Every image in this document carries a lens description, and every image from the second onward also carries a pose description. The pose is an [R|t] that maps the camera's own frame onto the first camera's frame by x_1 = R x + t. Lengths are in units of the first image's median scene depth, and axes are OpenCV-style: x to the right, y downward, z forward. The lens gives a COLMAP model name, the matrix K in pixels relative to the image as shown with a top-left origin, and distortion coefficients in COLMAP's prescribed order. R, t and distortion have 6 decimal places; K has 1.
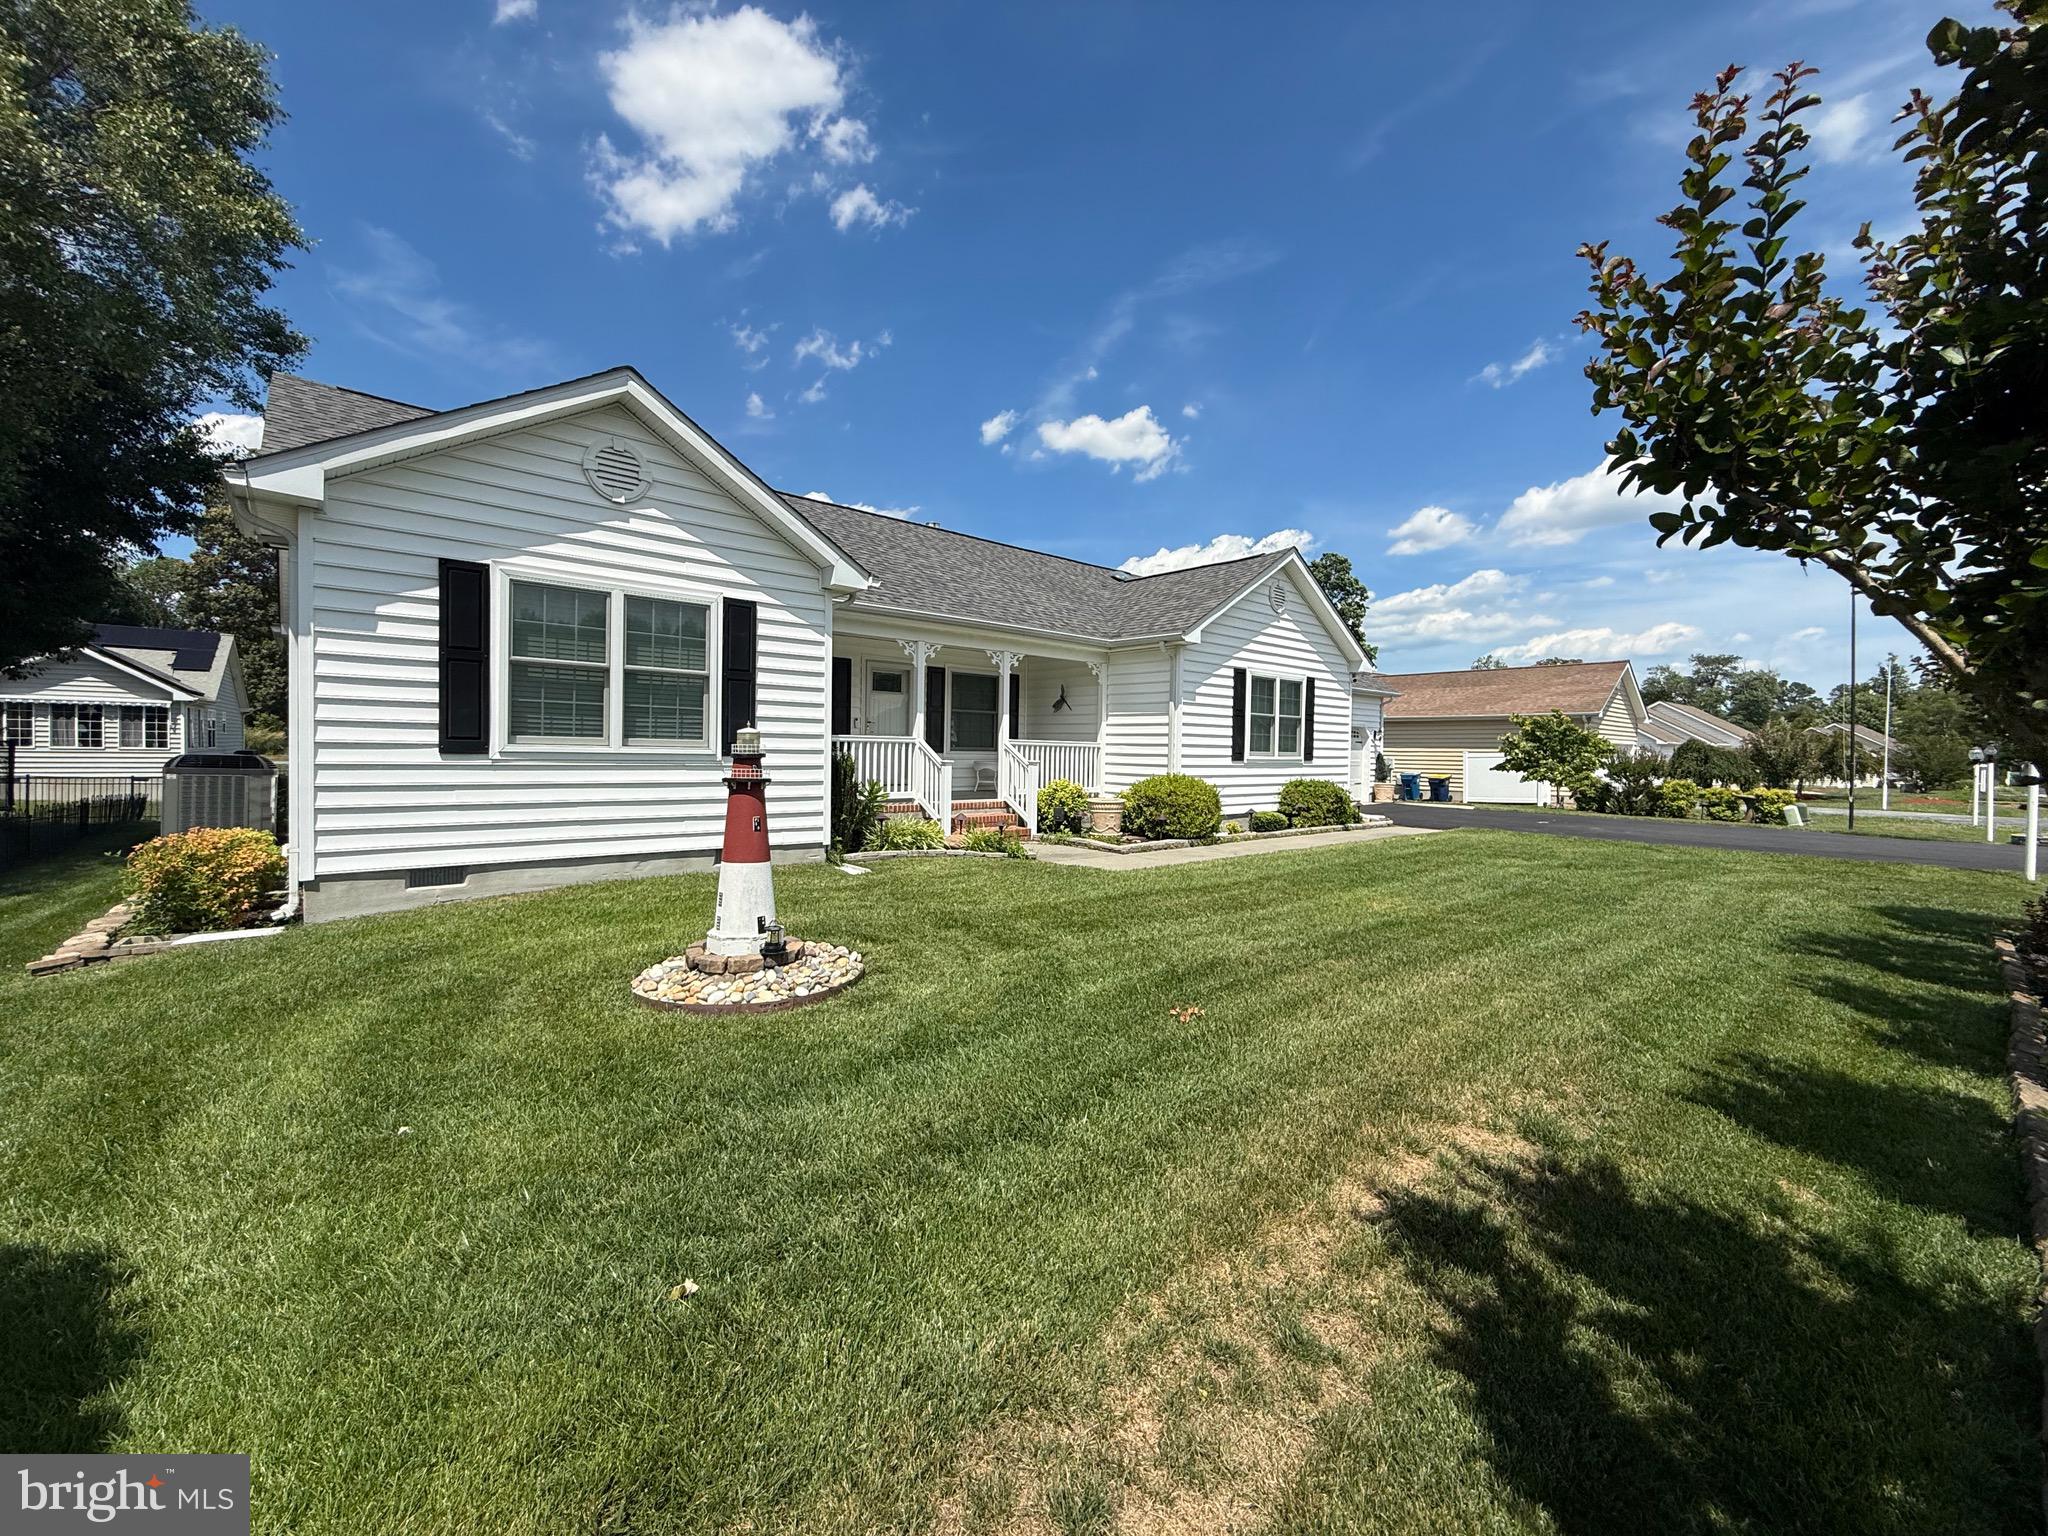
lens RADIAL K [[816.4, 0, 1018.5], [0, 816.4, 769.3], [0, 0, 1]] dist [0.000057, -0.000023]
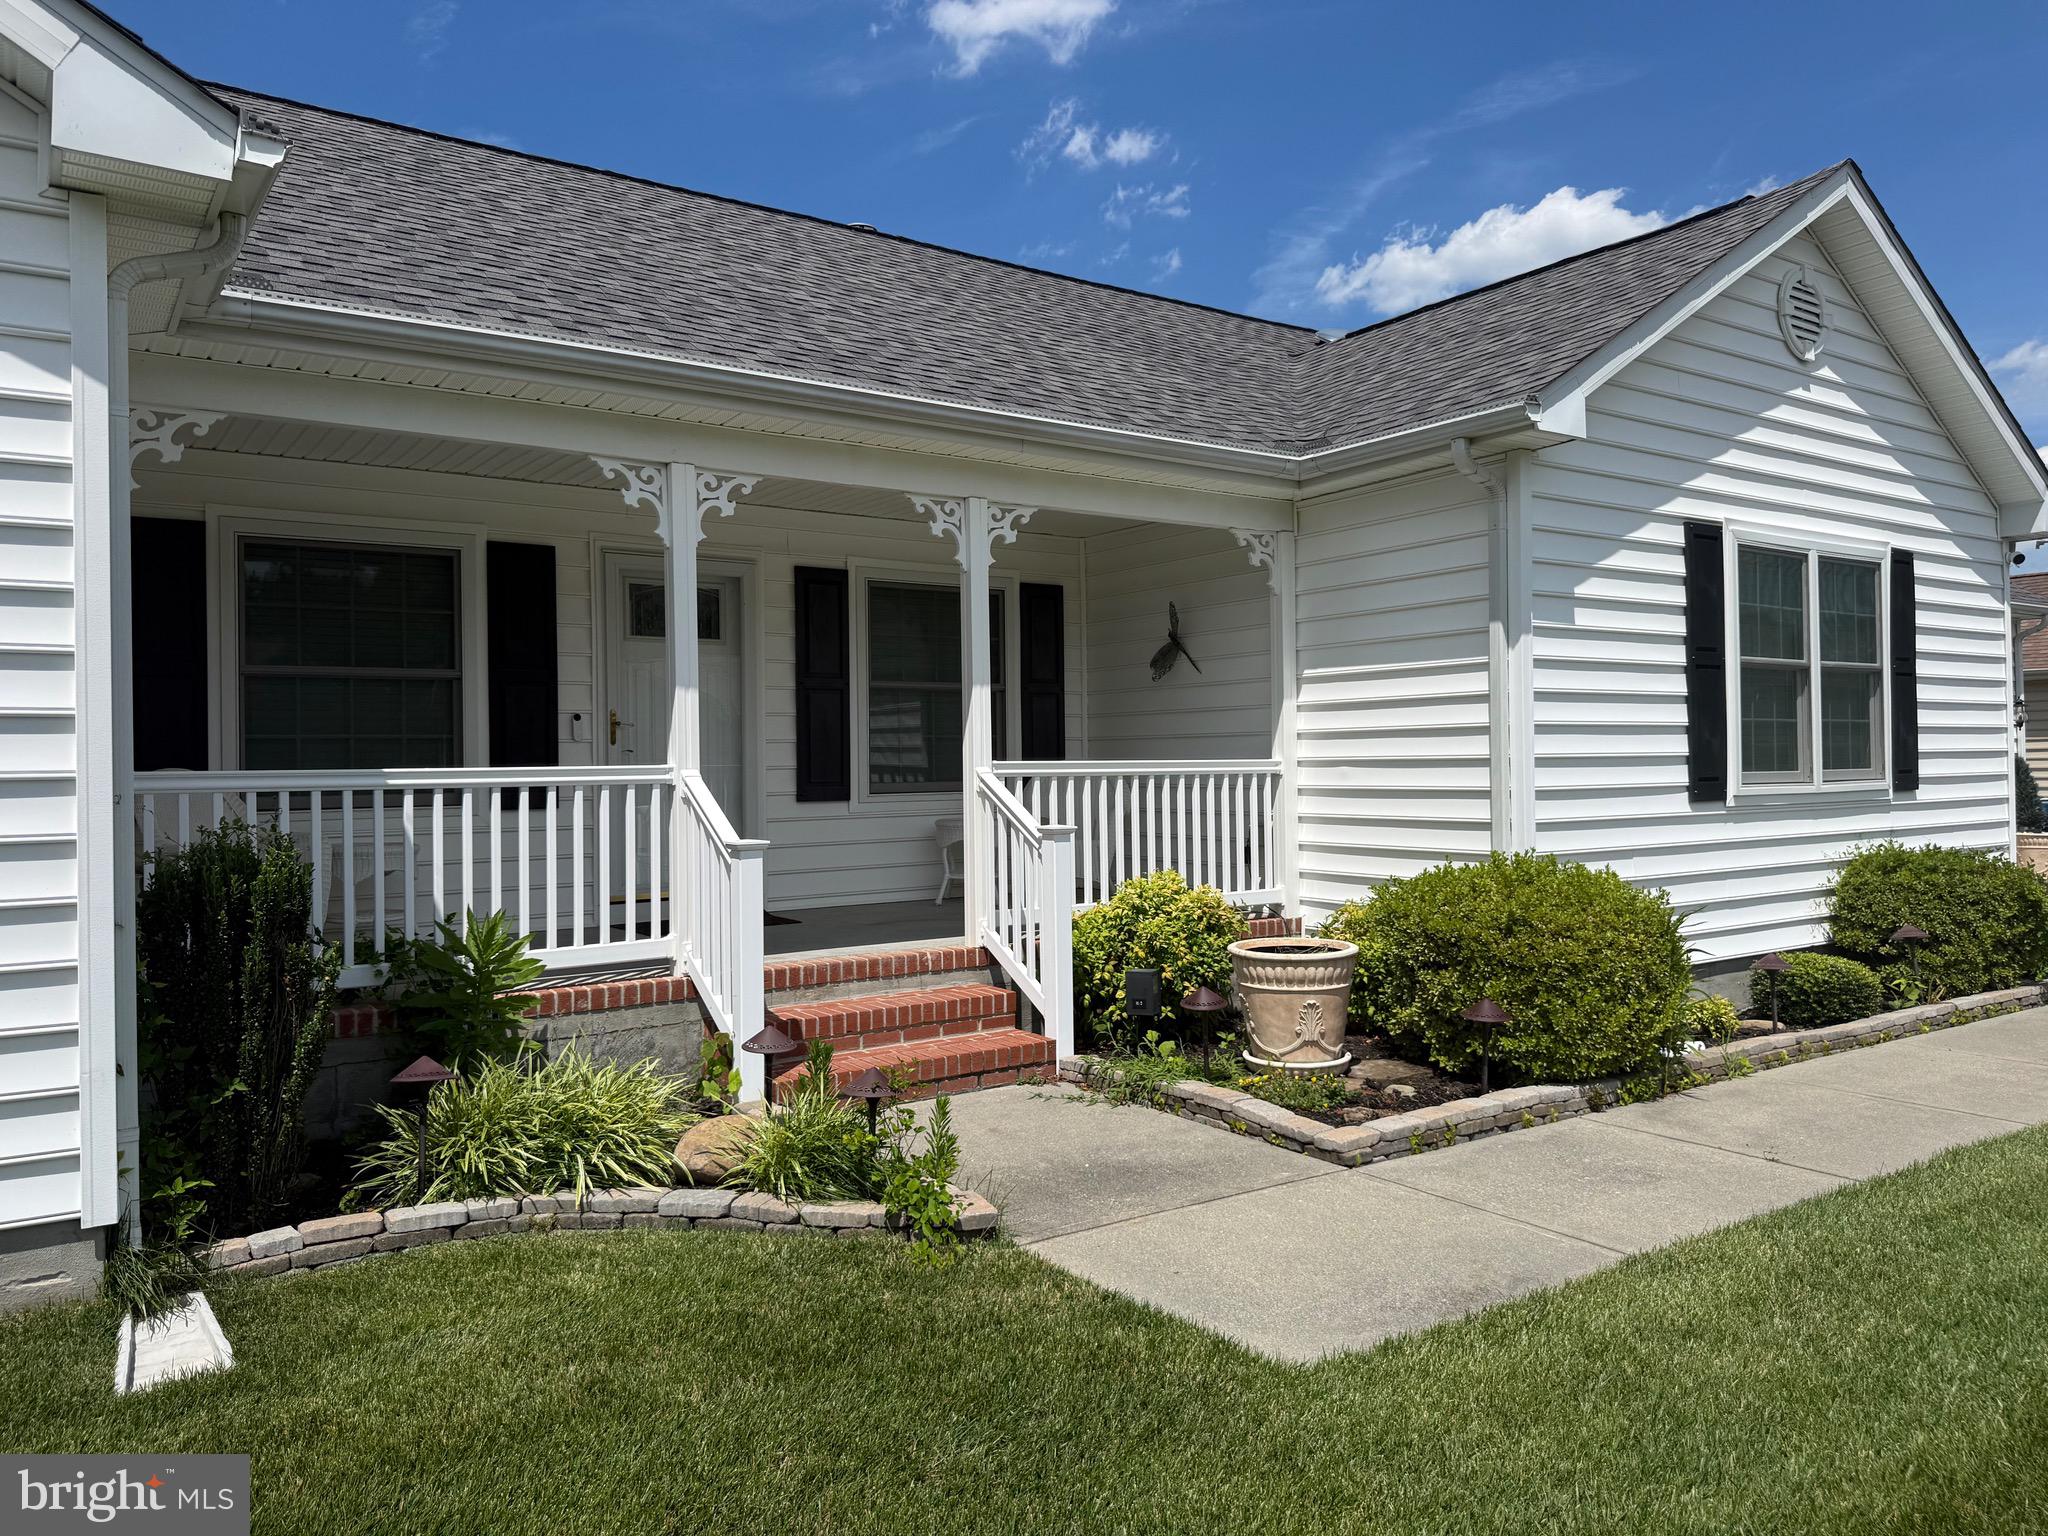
lens RADIAL K [[1431.5, 0, 1024.0], [0, 1431.5, 768.0], [0, 0, 1]] dist [0.113762, -0.173535]
pose [[0.993331, -0.031984, -0.110769, 0.100532], [0.029234, 0.999225, -0.026358, -0.027867], [0.111526, 0.022944, 0.993497, 0.649131]]
